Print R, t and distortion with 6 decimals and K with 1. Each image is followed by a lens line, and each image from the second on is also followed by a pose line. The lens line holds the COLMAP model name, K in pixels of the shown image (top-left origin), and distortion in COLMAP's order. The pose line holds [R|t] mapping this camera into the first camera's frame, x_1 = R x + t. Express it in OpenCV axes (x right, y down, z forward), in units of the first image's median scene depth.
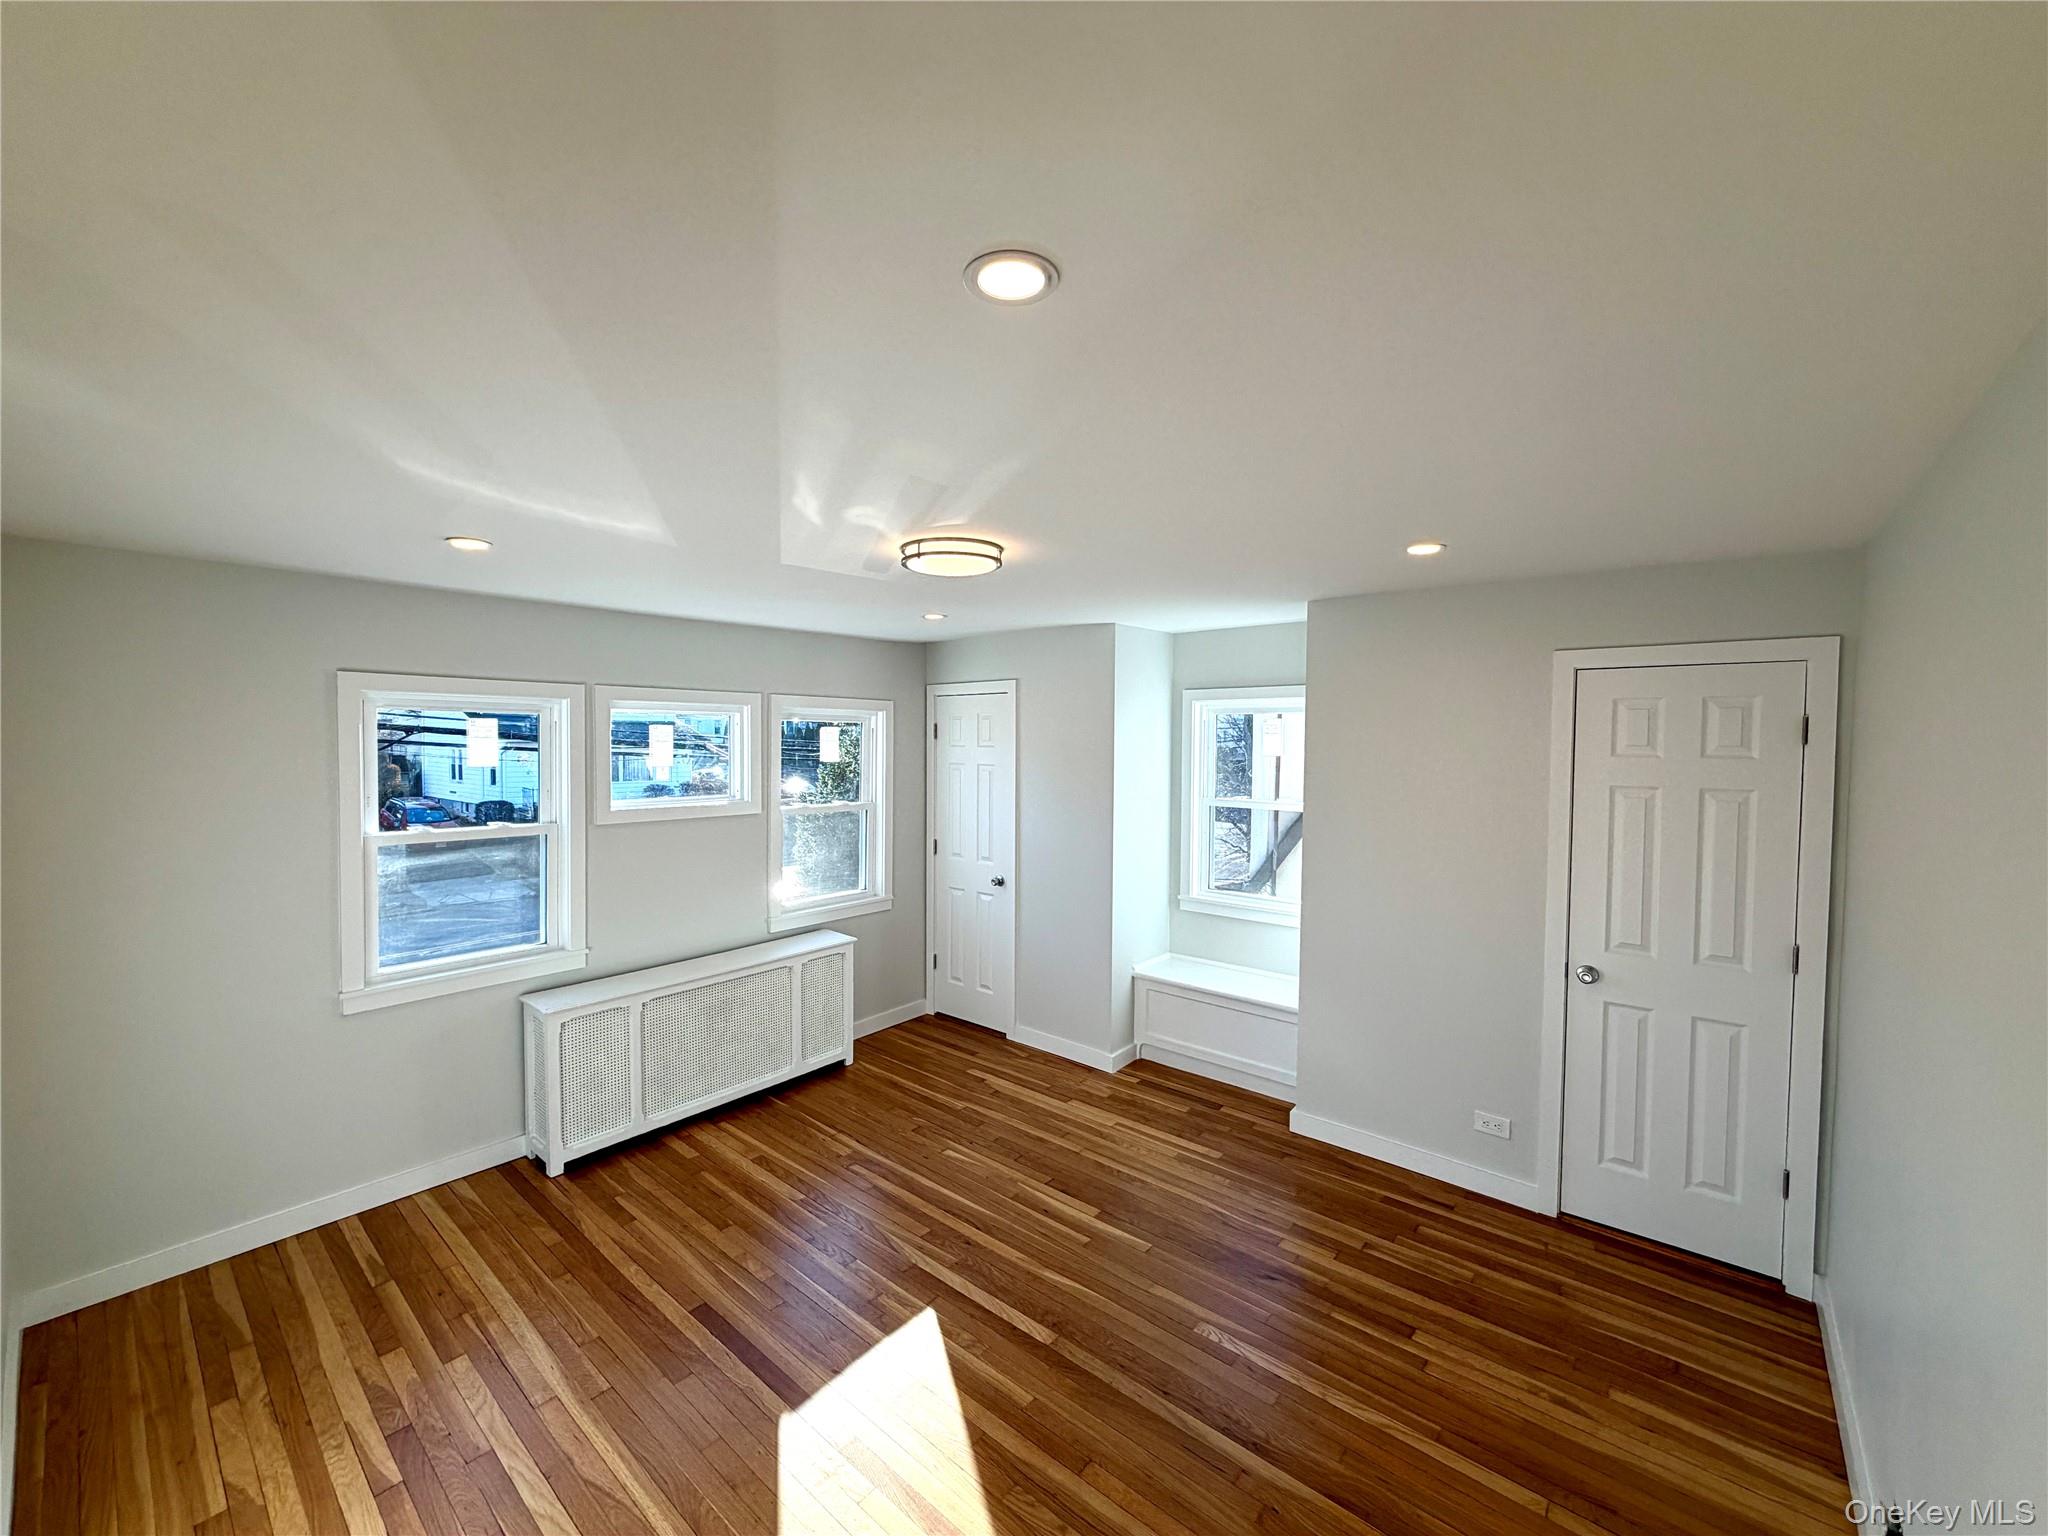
lens RADIAL K [[816.1, 0, 1020.9], [0, 816.1, 767.8], [0, 0, 1]] dist [-0.001121, 0.000464]
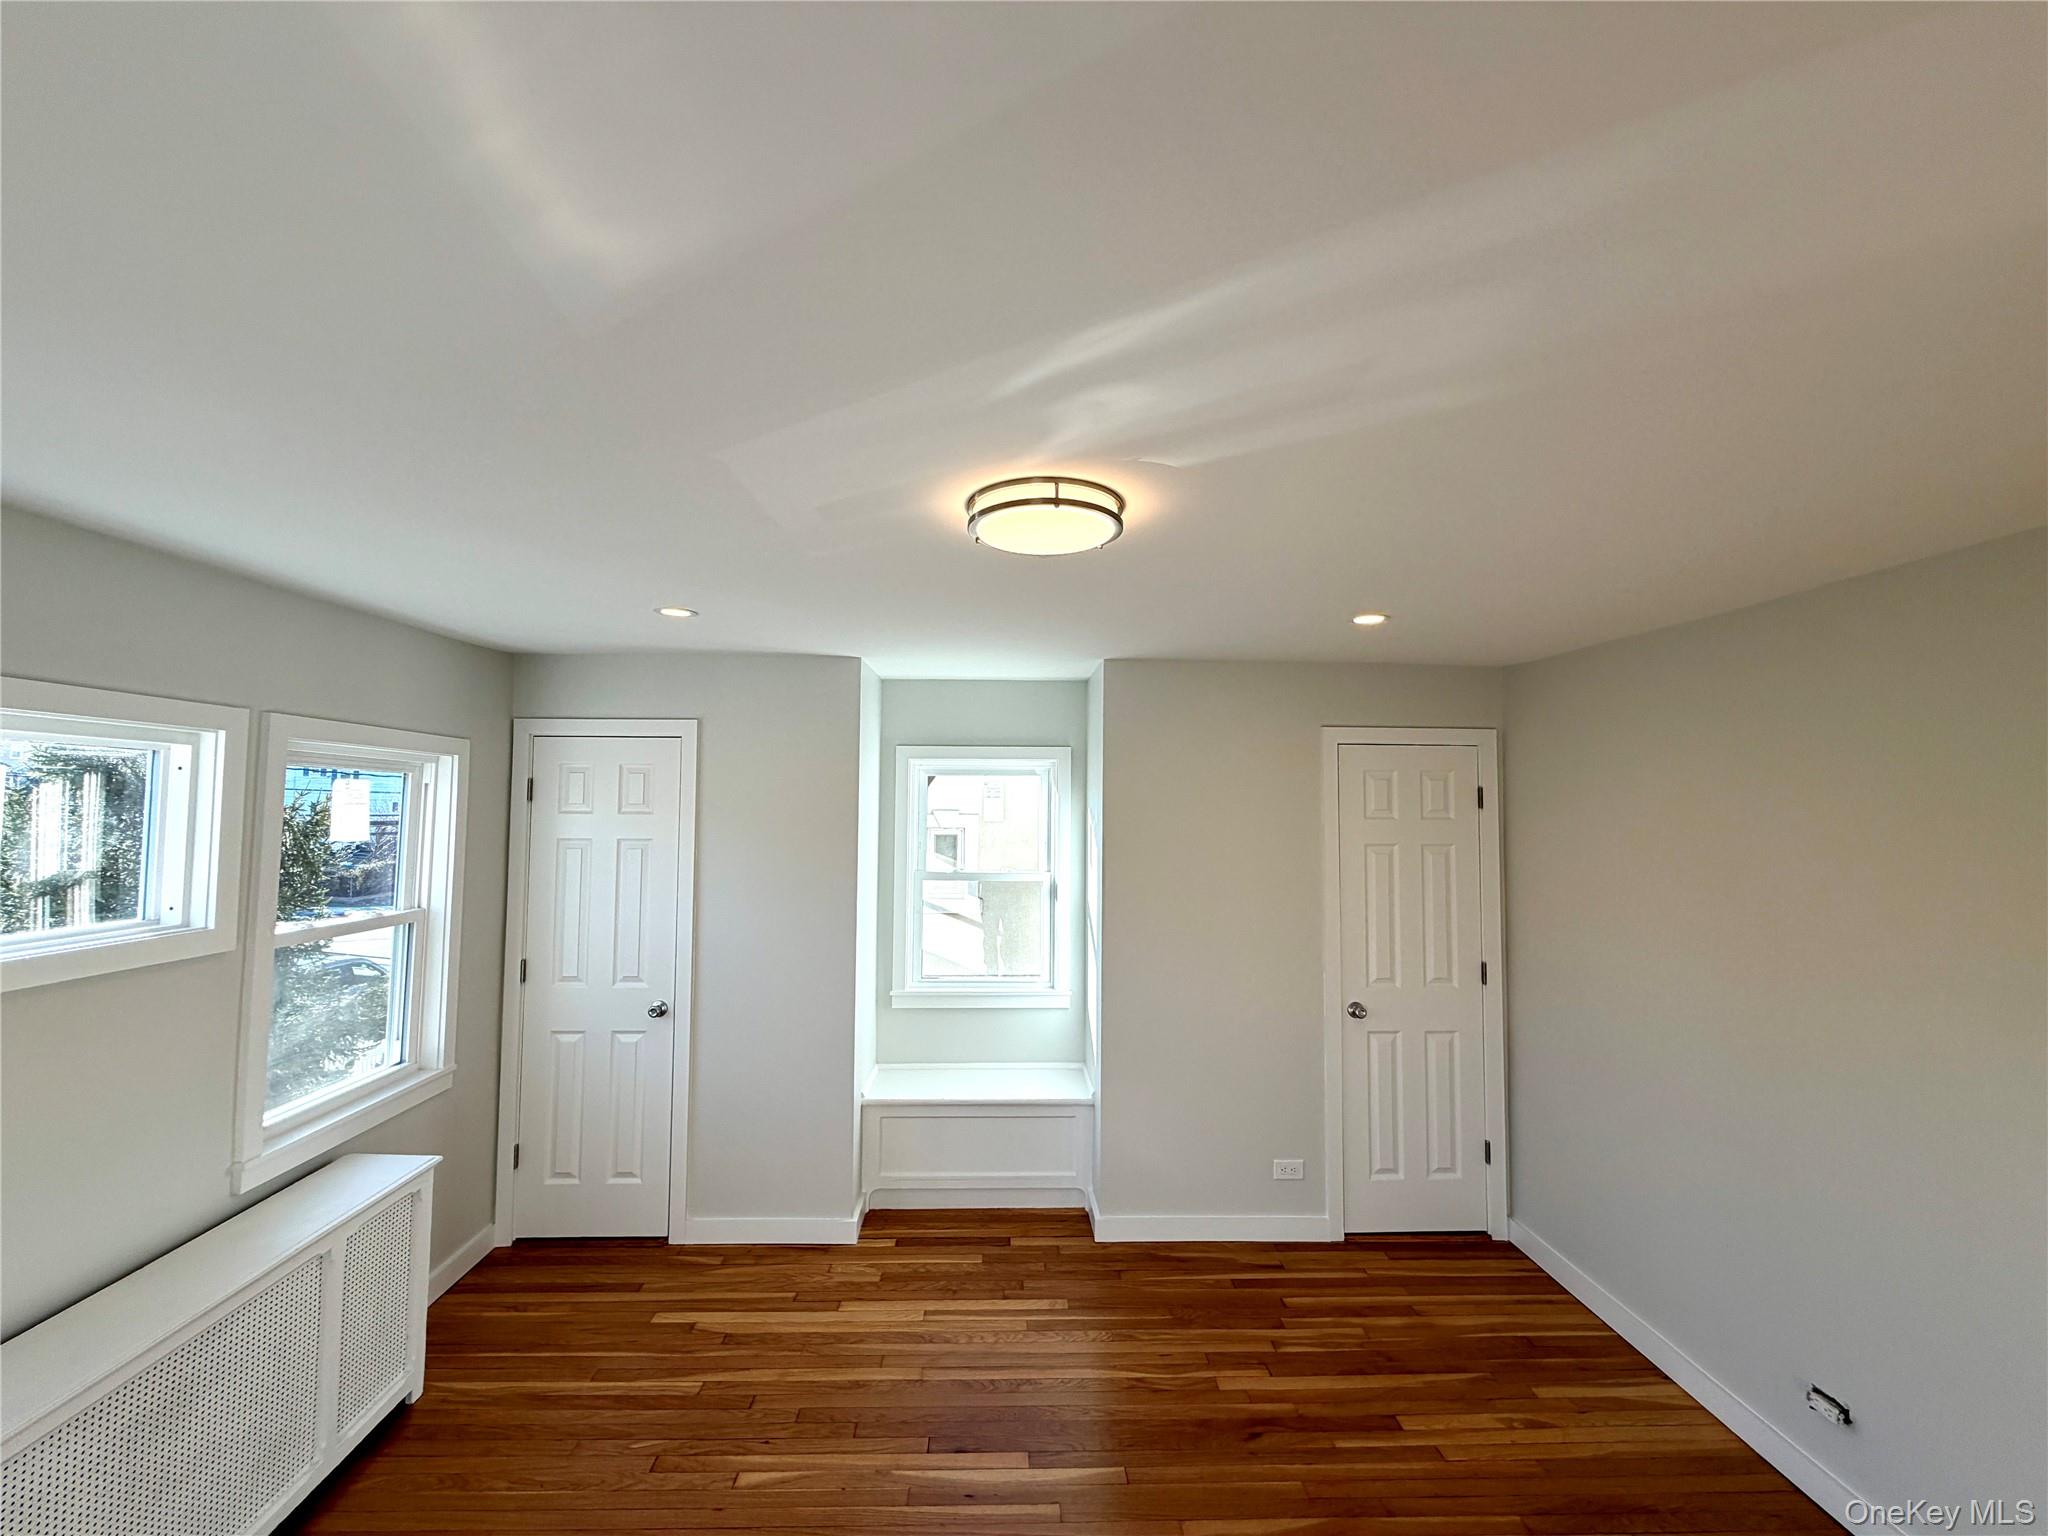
lens RADIAL K [[816.1, 0, 1028.3], [0, 816.1, 767.5], [0, 0, 1]] dist [-0.001121, 0.000464]
pose [[0.744440, 0.032919, 0.666877, -0.361844], [0.022159, 0.997016, -0.073951, -0.009104], [-0.667322, 0.069830, 0.741489, 0.376270]]
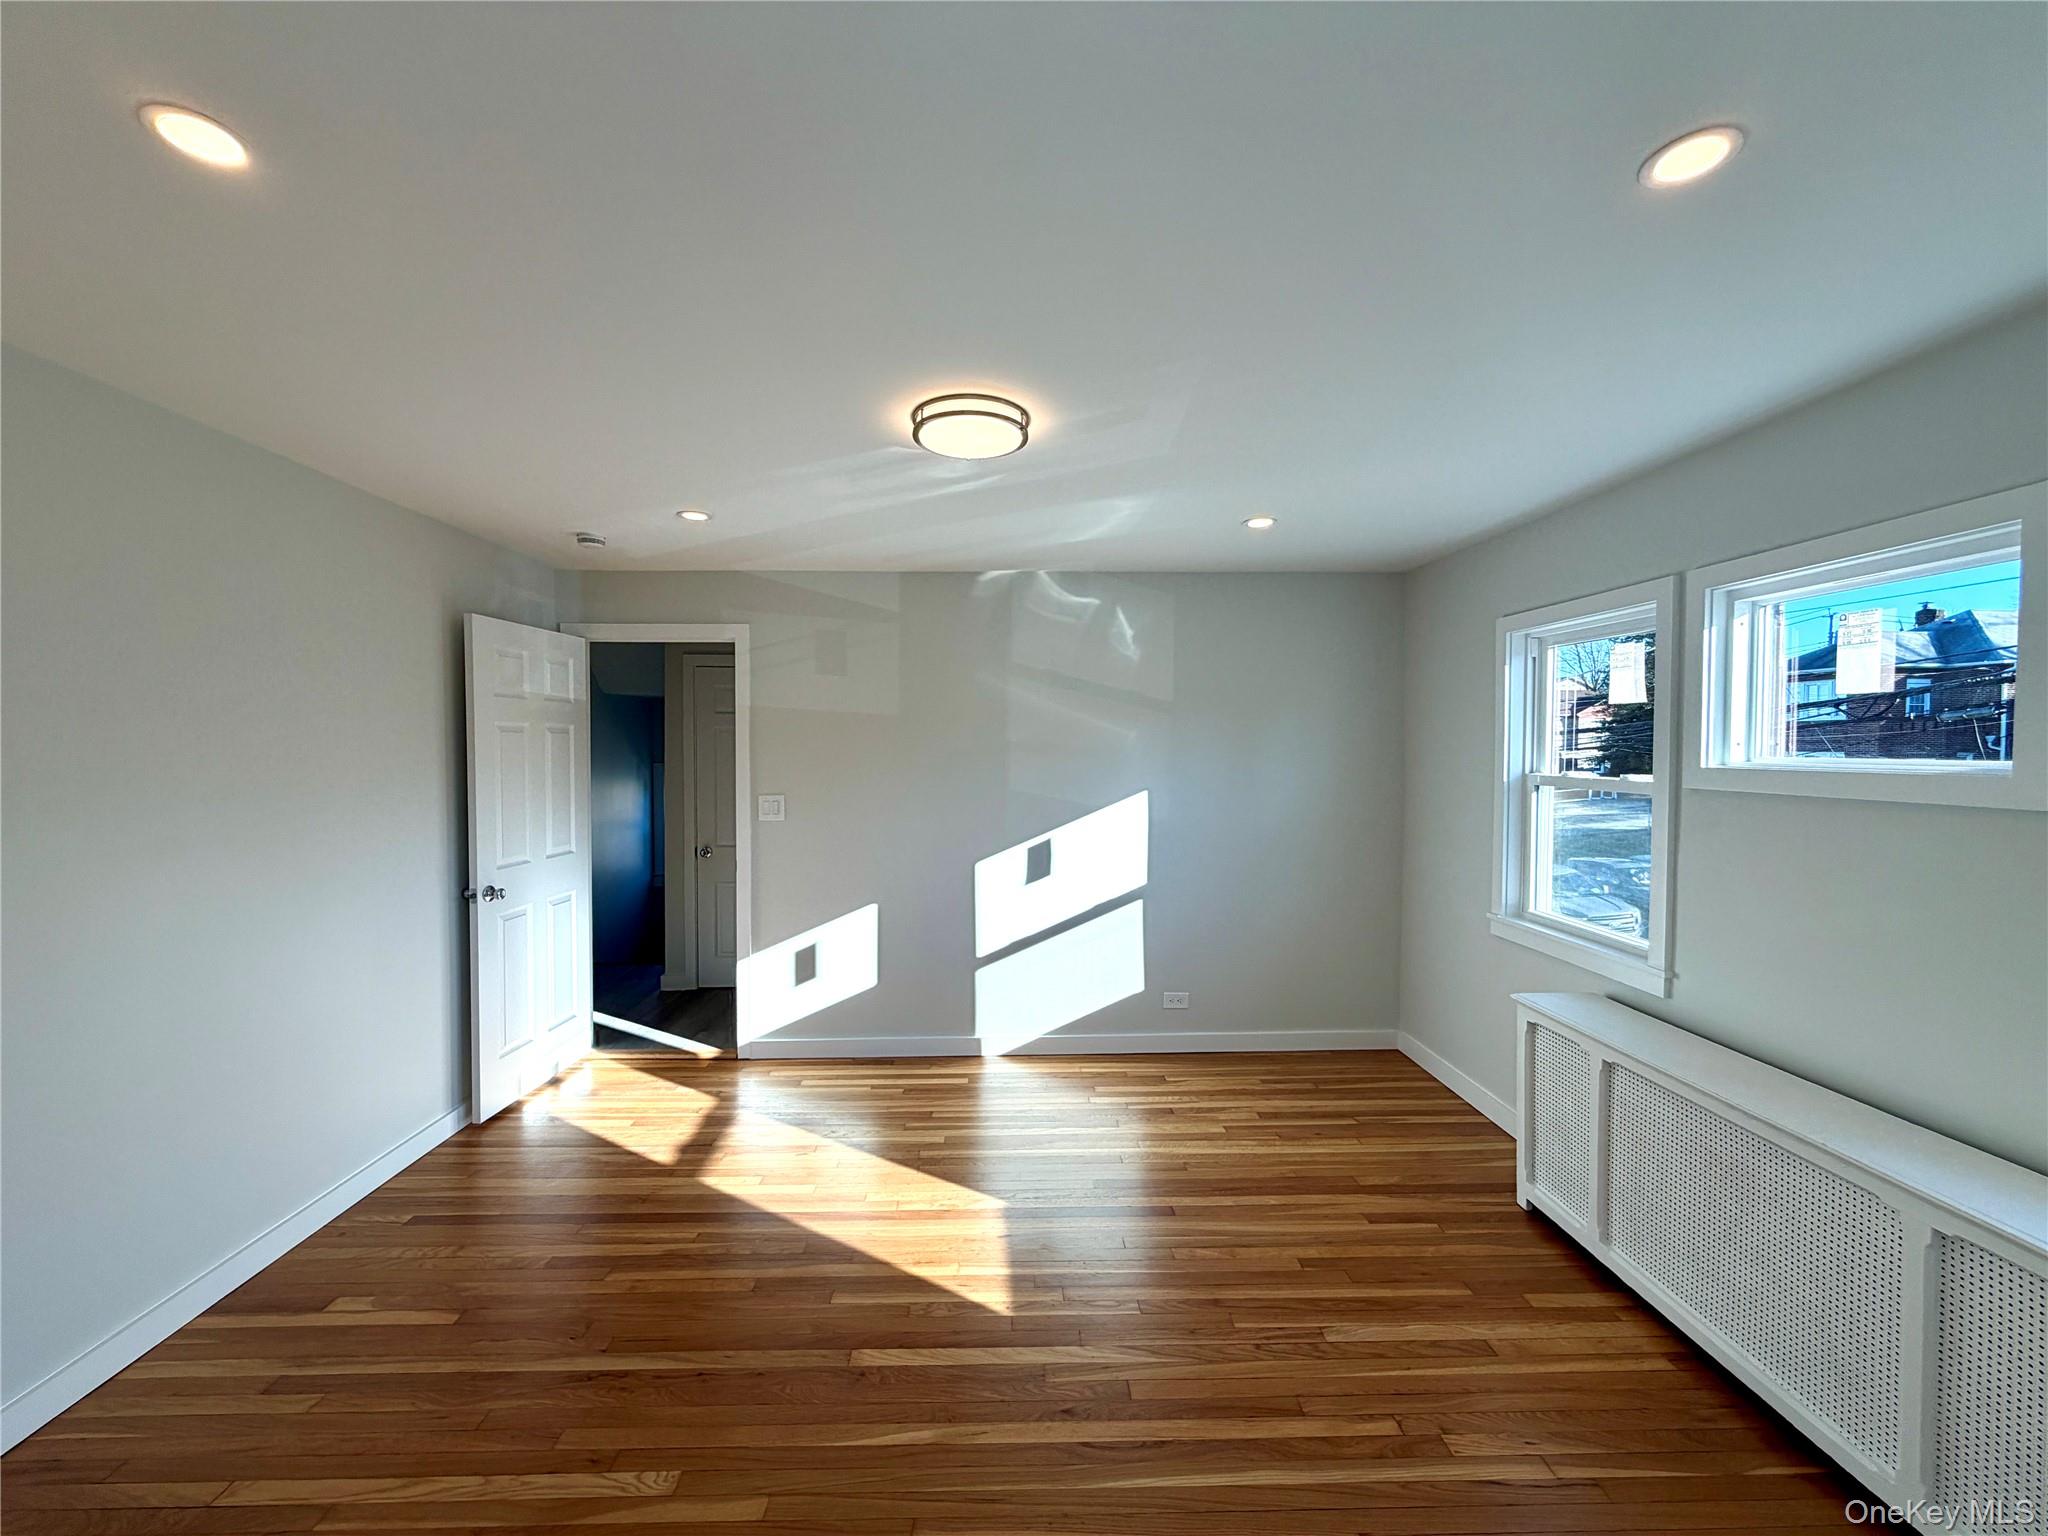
lens RADIAL K [[816.1, 0, 1021.3], [0, 816.1, 762.5], [0, 0, 1]] dist [-0.001121, 0.000464]
pose [[-0.744124, 0.007060, -0.668004, 0.322429], [-0.030562, 0.998537, 0.044598, 0.037373], [0.667342, 0.053602, -0.742820, 1.185699]]
